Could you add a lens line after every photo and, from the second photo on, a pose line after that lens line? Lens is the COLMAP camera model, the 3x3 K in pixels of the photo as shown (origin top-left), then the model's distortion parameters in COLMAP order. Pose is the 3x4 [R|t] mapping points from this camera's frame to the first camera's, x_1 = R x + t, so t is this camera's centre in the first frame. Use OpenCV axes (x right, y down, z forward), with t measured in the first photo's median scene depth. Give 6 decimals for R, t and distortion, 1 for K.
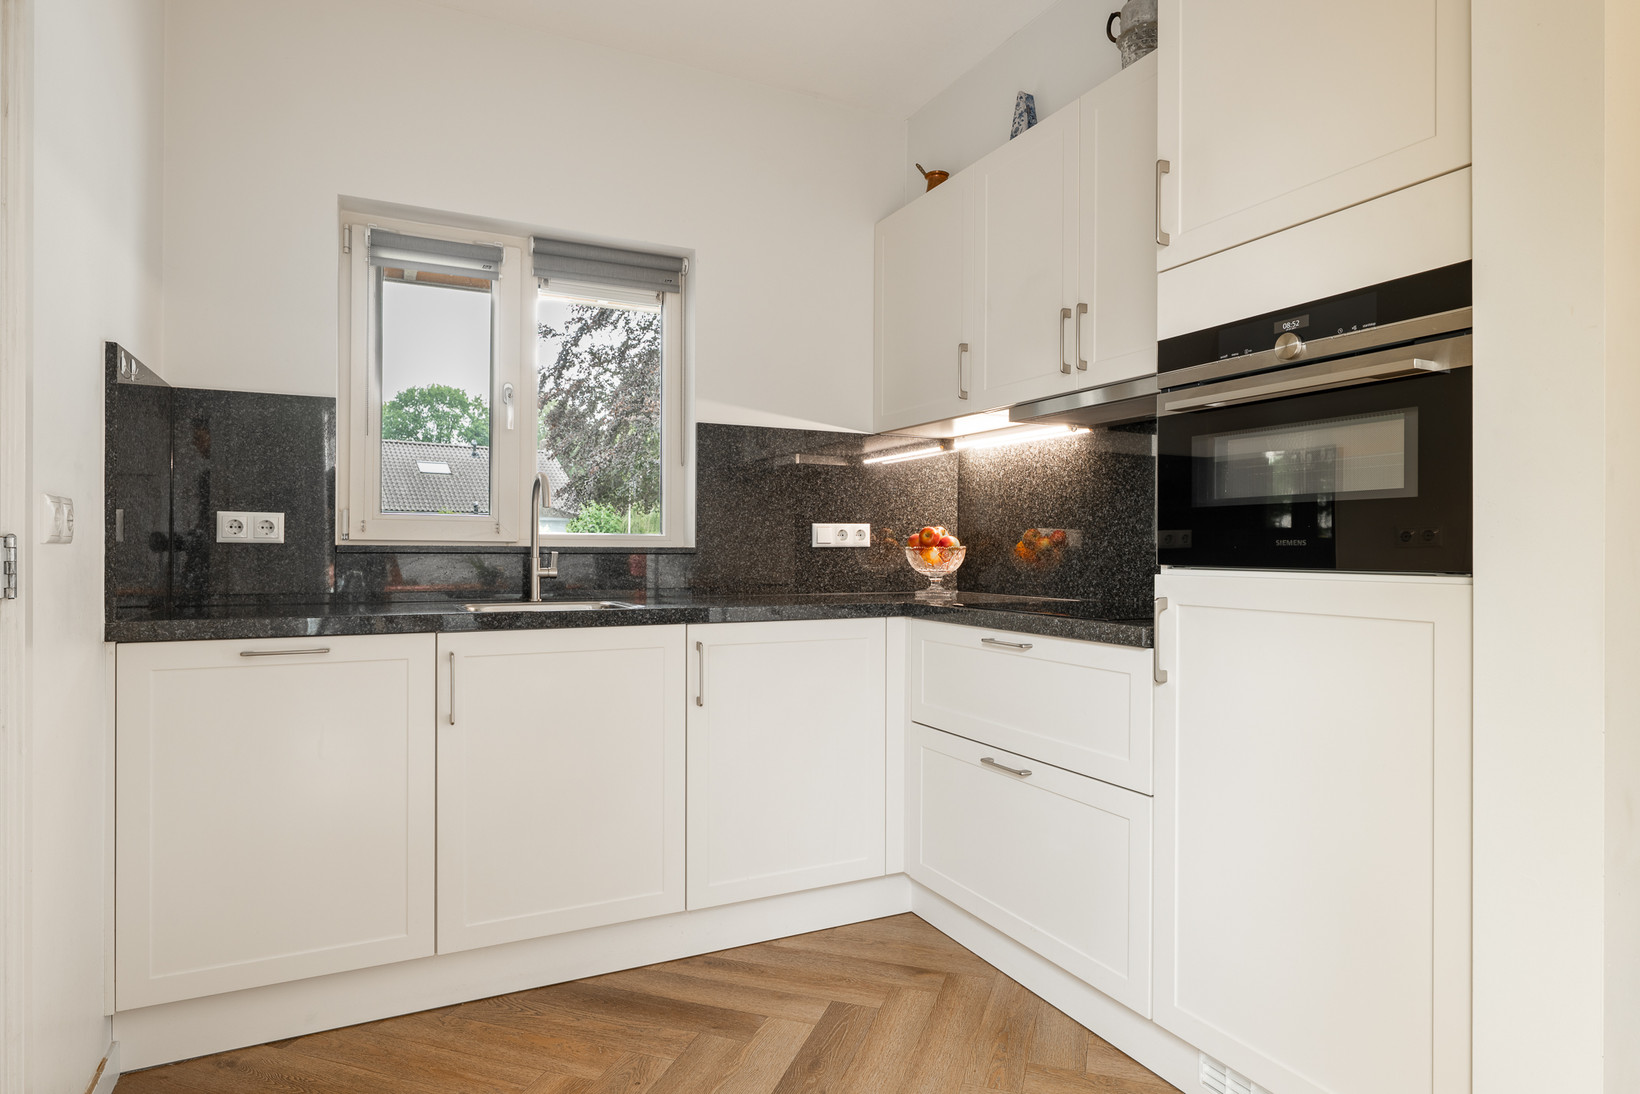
lens RADIAL K [[918.0, 0, 814.6], [0, 918.0, 547.5], [0, 0, 1]] dist [-0.000813, 0.000024]
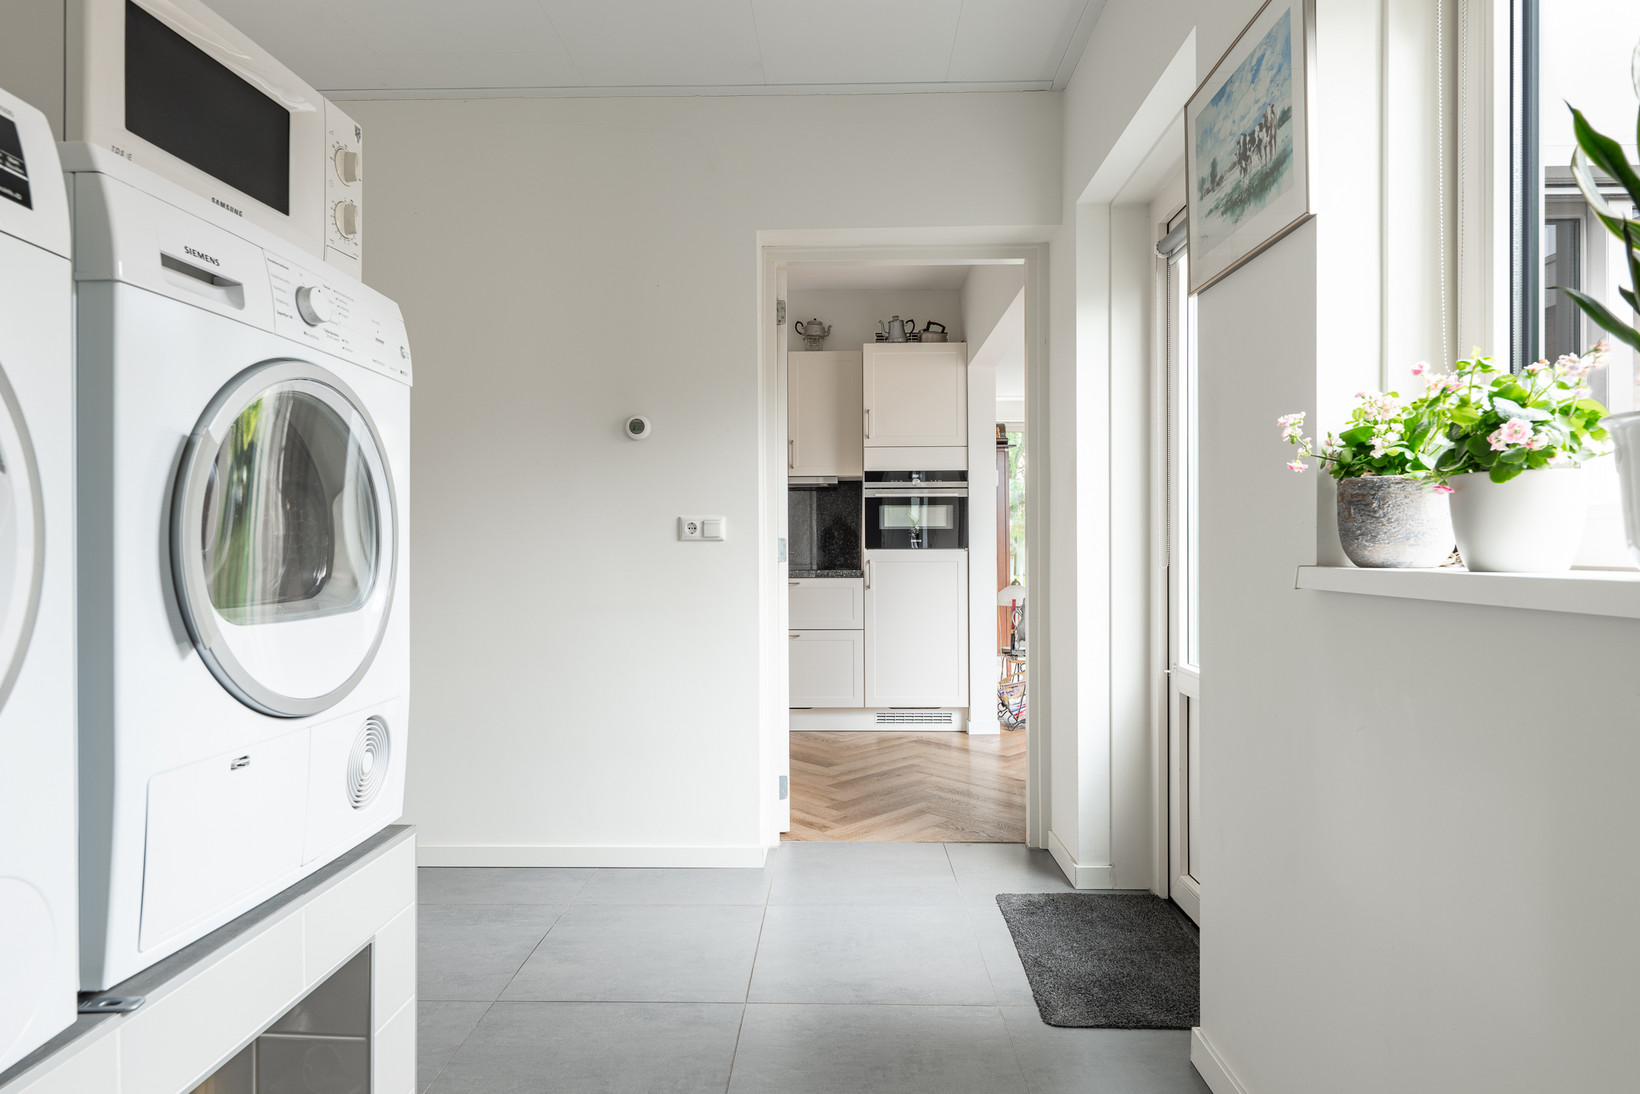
lens RADIAL K [[918.0, 0, 814.6], [0, 918.0, 547.5], [0, 0, 1]] dist [-0.000813, 0.000024]
pose [[0.468135, -0.001233, 0.883656, -2.253947], [0.003837, 0.999992, -0.000637, 0.017406], [-0.883648, 0.003689, 0.468136, -0.206890]]
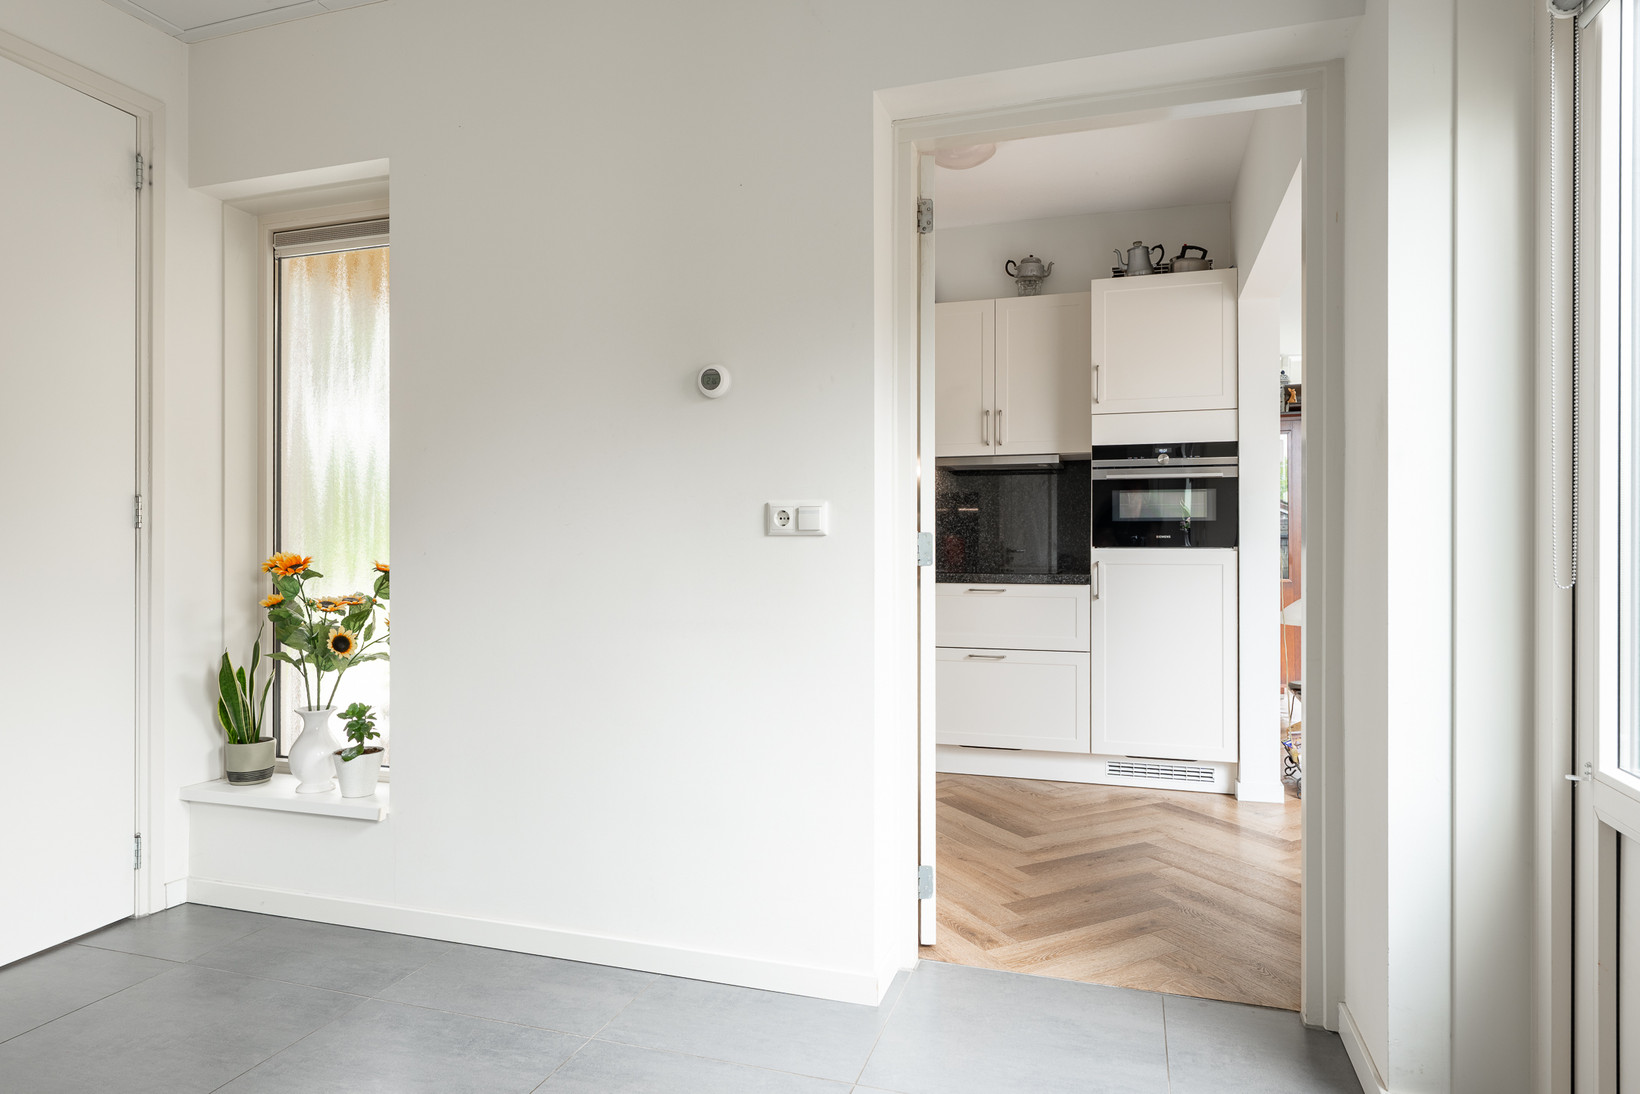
lens RADIAL K [[951.0, 0, 815.8], [0, 951.0, 543.4], [0, 0, 1]] dist [0.000839, -0.000147]
pose [[0.700110, 0.001029, 0.714035, -1.734695], [-0.000035, 0.999999, -0.001407, 0.014948], [-0.714035, 0.000960, 0.700109, -0.126241]]
